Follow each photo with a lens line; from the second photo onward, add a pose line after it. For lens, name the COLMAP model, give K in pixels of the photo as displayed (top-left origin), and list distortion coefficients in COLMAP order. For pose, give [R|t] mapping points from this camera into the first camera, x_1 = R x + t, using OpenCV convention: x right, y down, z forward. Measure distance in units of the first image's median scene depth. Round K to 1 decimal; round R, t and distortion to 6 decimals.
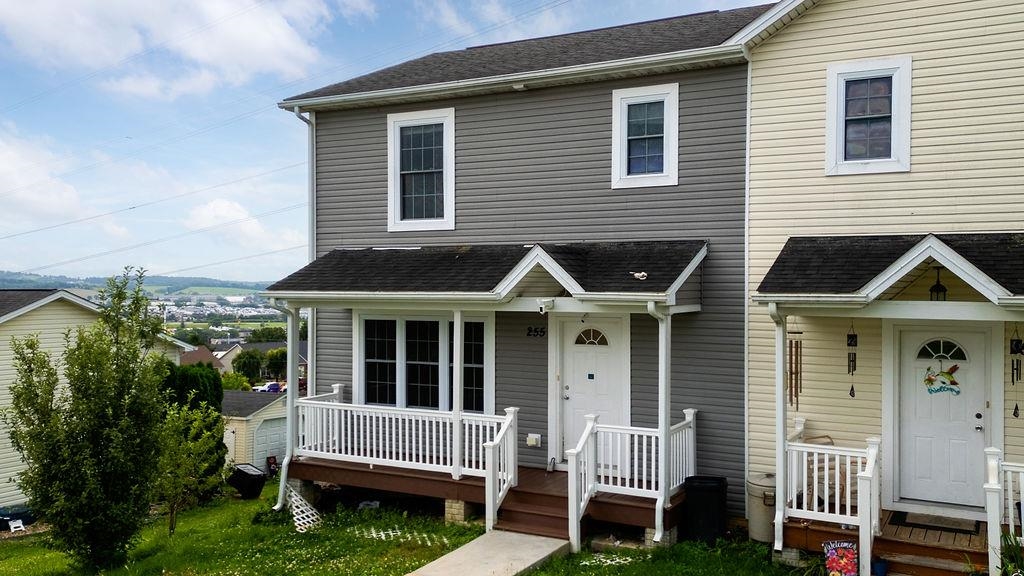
lens RADIAL K [[879.4, 0, 484.5], [0, 879.4, 289.1], [0, 0, 1]] dist [0.126652, -0.140012]
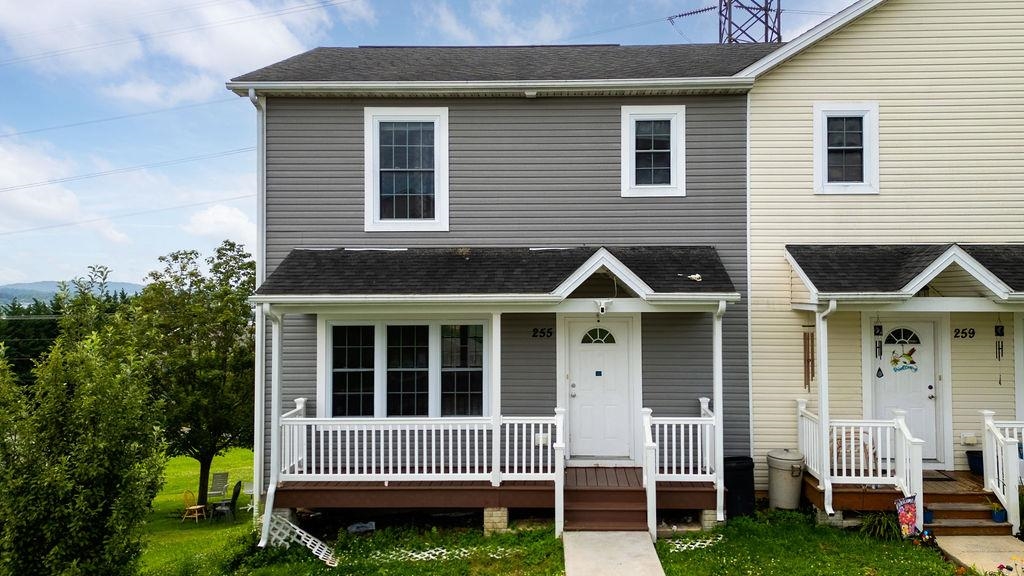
lens RADIAL K [[786.0, 0, 514.1], [0, 786.0, 277.9], [0, 0, 1]] dist [0.065591, -0.032879]
pose [[0.889971, -0.000227, 0.456018, -0.405093], [0.008452, 0.999836, -0.015996, -0.000936], [-0.455939, 0.018090, 0.889827, 0.207828]]
